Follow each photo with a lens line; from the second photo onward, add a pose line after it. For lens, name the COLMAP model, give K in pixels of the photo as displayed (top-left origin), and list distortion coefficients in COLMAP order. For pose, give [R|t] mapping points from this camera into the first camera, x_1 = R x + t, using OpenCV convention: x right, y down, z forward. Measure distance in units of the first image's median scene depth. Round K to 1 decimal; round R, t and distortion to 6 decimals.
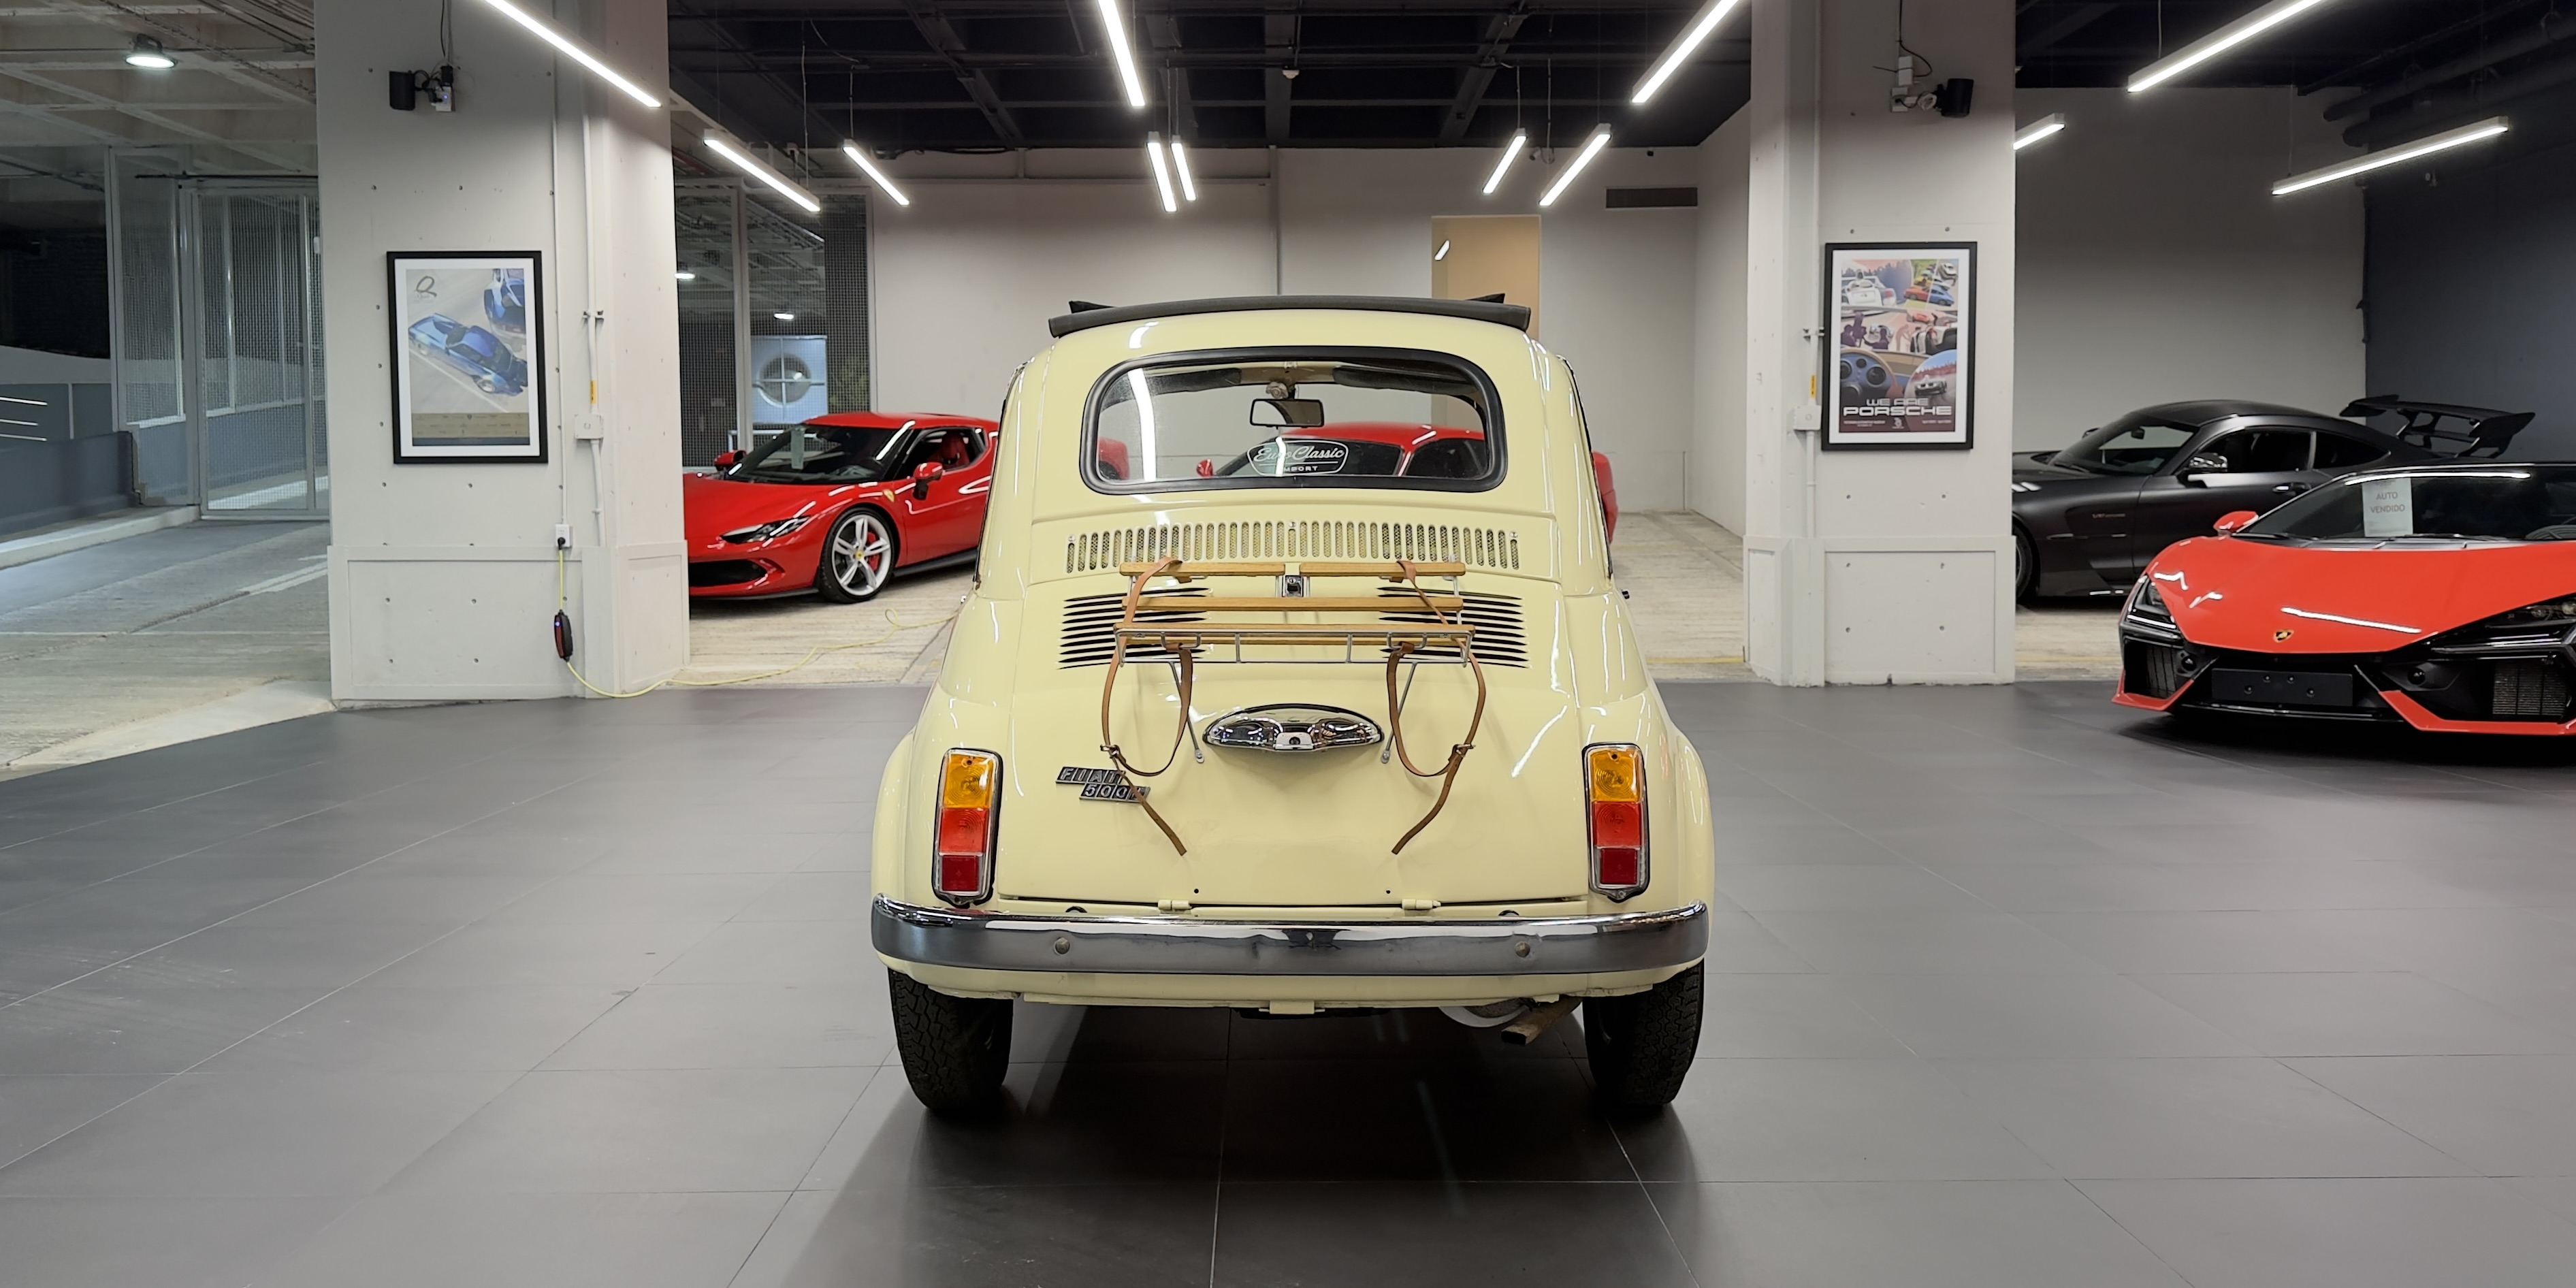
lens RADIAL K [[1922.6, 0, 1288.0], [0, 1922.6, 644.0], [0, 0, 1]] dist [0.057991, -0.096517]
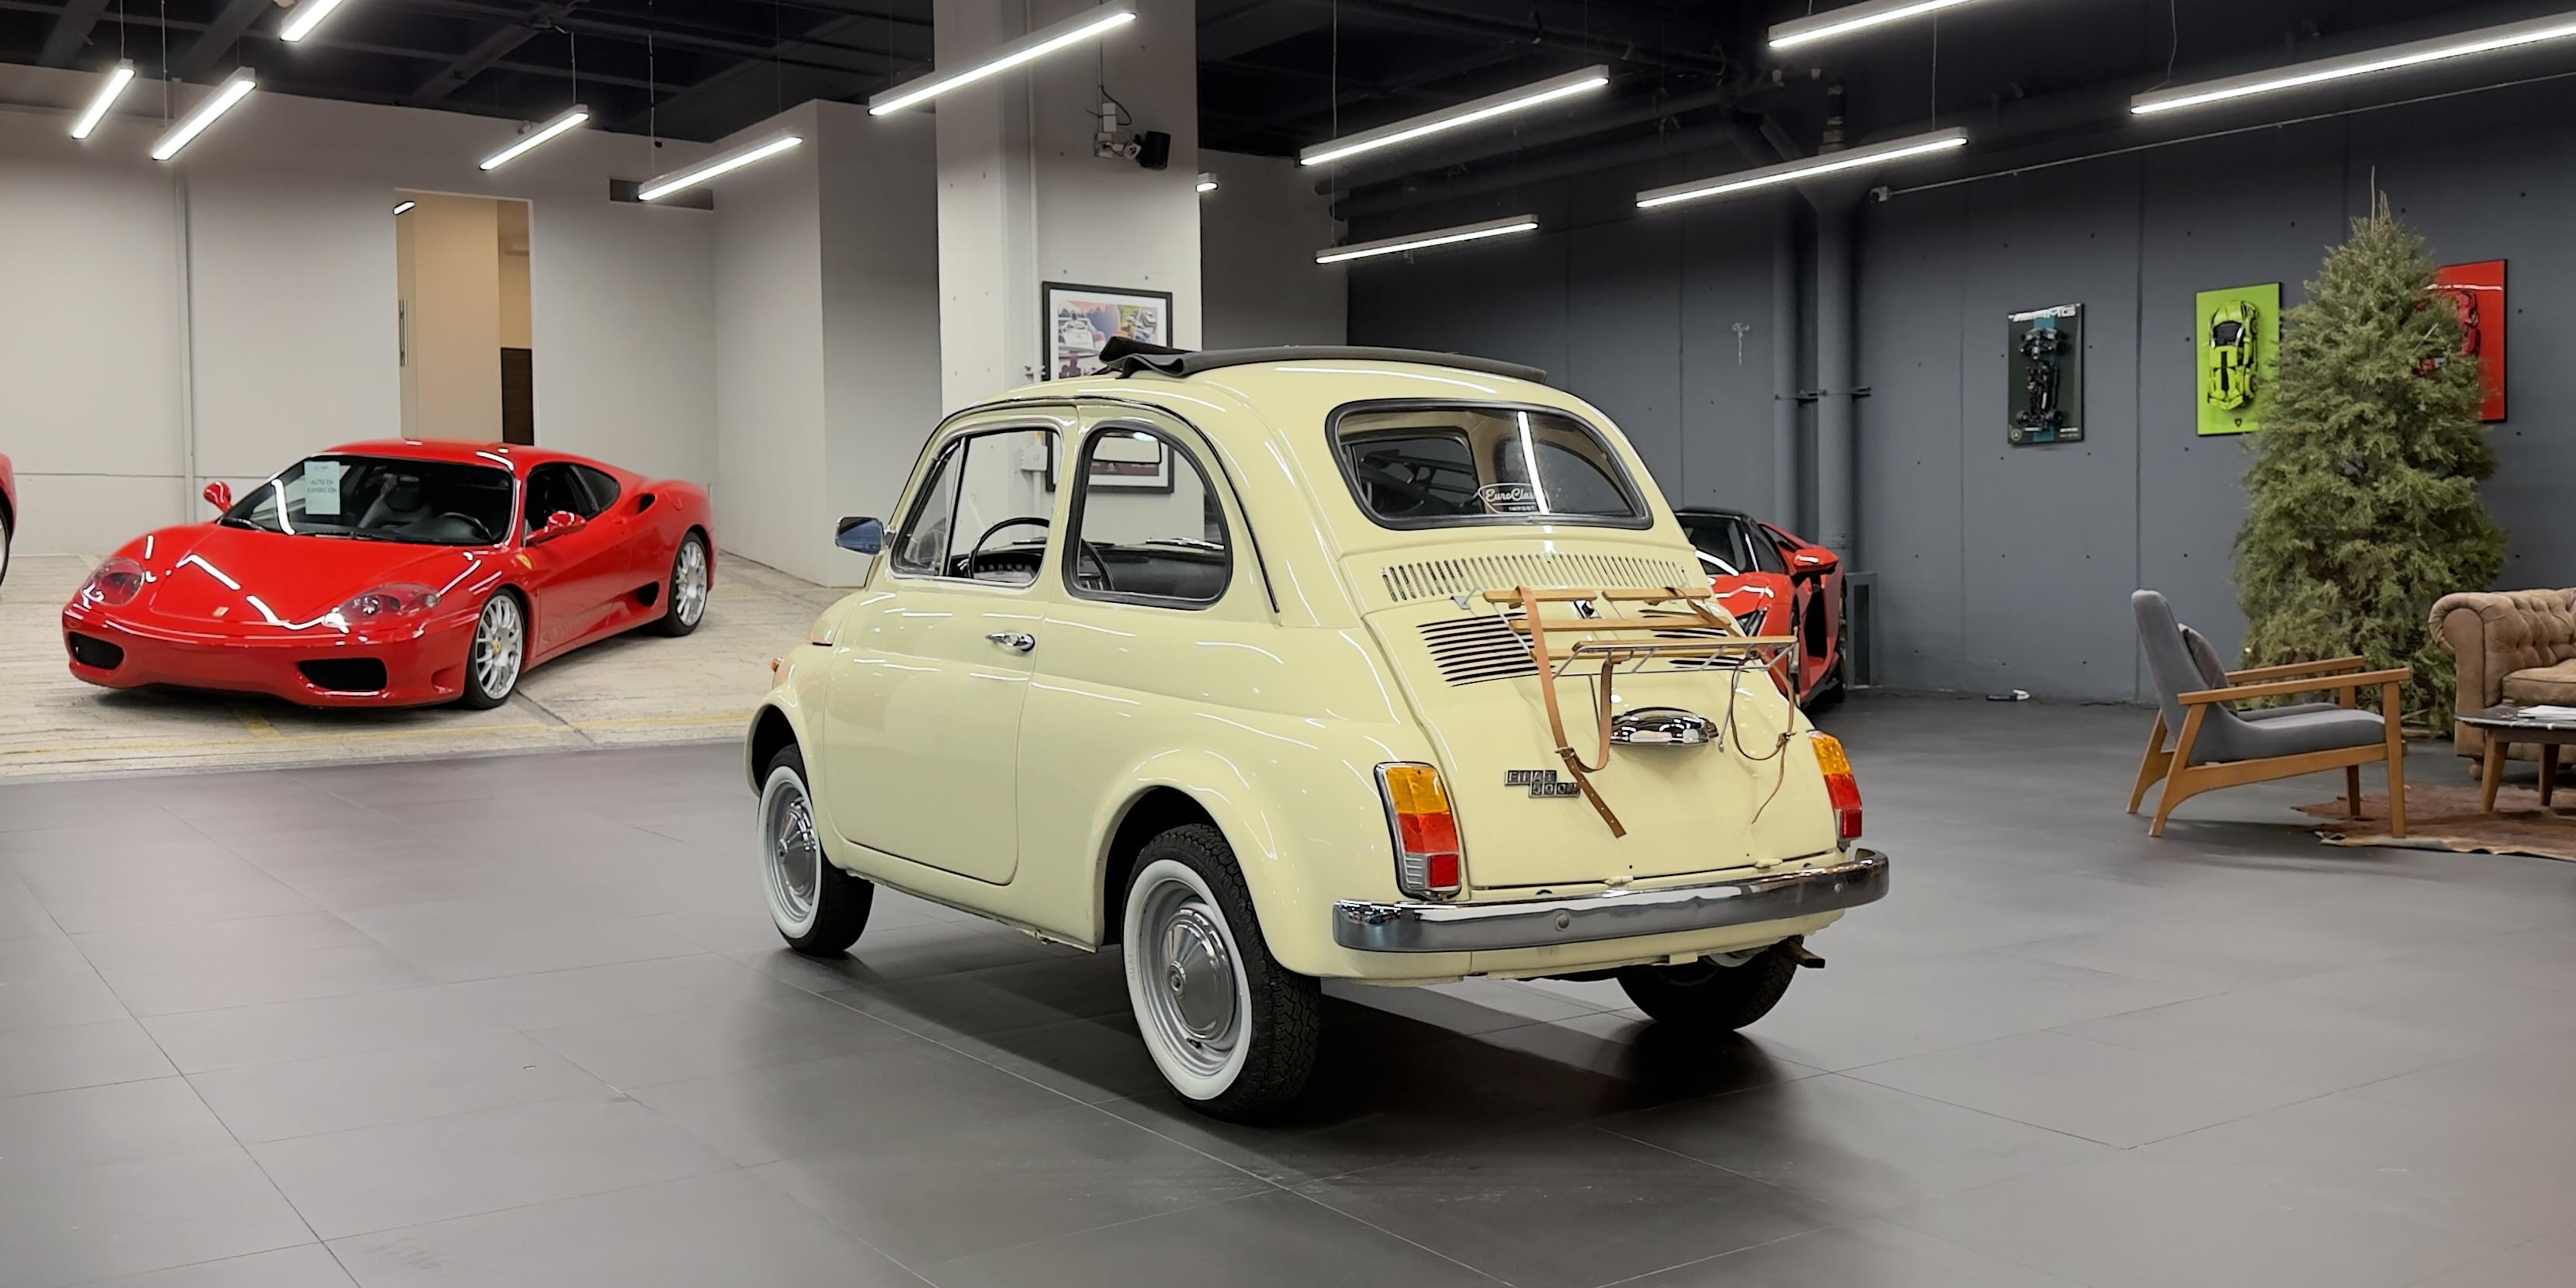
lens RADIAL K [[2197.1, 0, 1283.9], [0, 2197.1, 711.3], [0, 0, 1]] dist [0.140129, -0.321484]
pose [[0.805356, -0.038128, 0.591564, -0.304373], [0.036198, 0.999230, 0.015123, 0.001381], [-0.591685, 0.009234, 0.806116, 0.010218]]
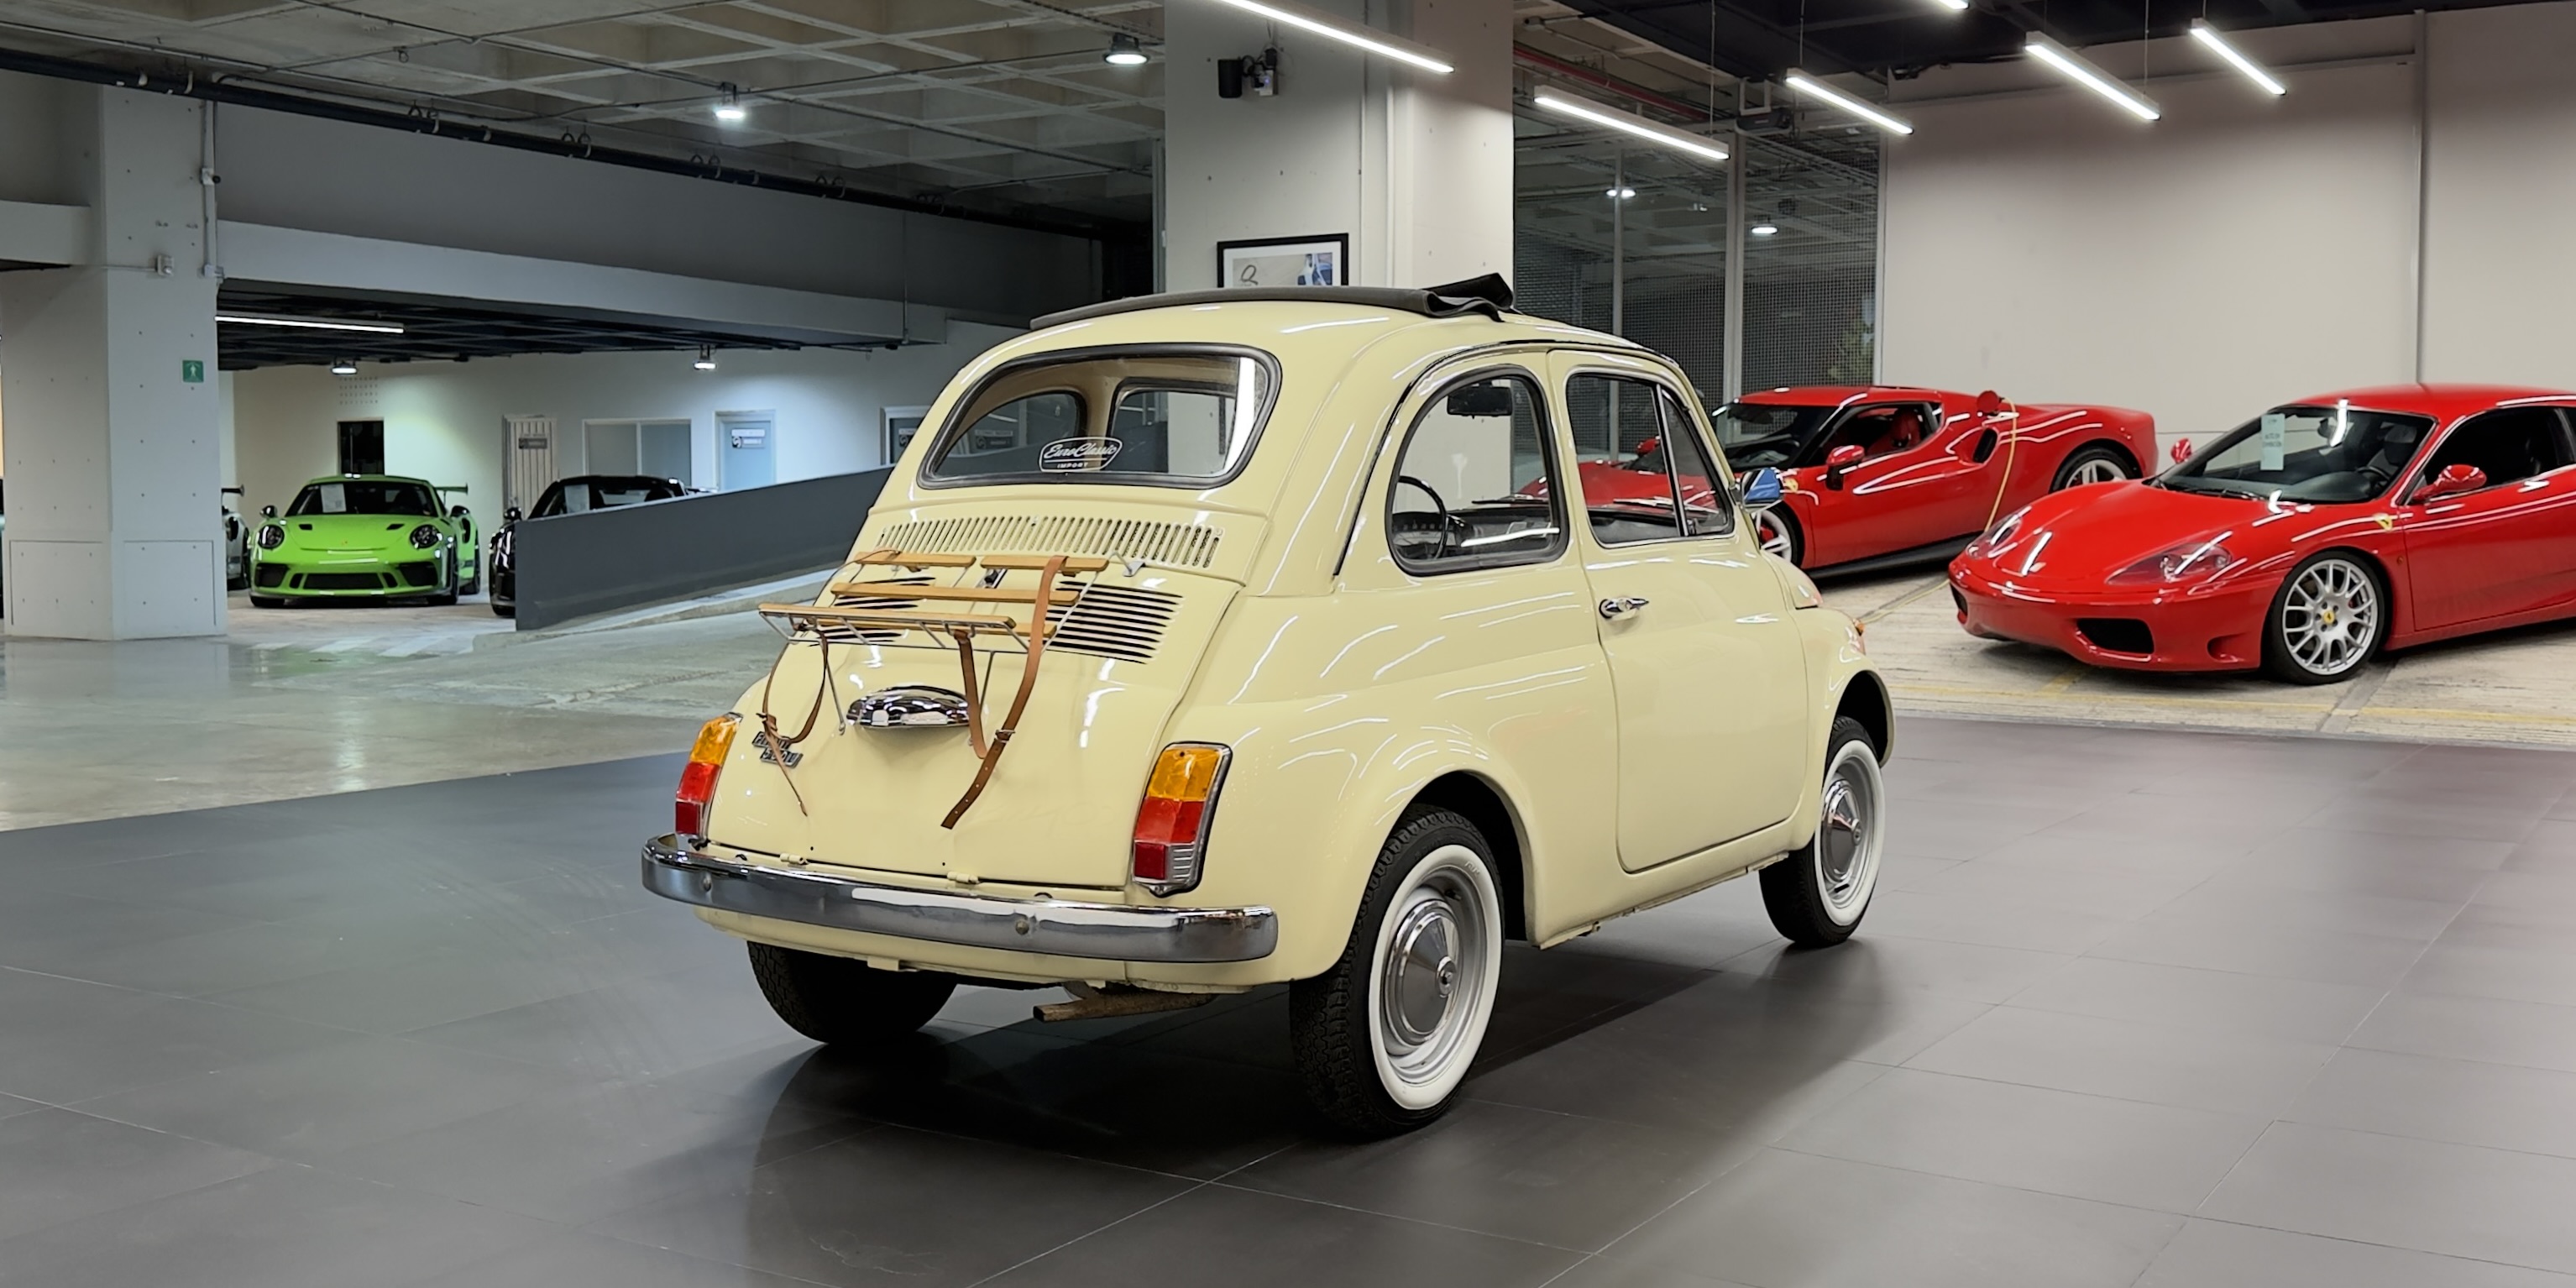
lens RADIAL K [[2361.2, 0, 1325.1], [0, 2361.2, 654.6], [0, 0, 1]] dist [0.066452, -0.012492]
pose [[0.852359, 0.036119, -0.521708, 0.272386], [-0.038475, 0.999240, 0.006320, -0.001133], [0.521540, 0.014686, 0.853101, -0.003782]]
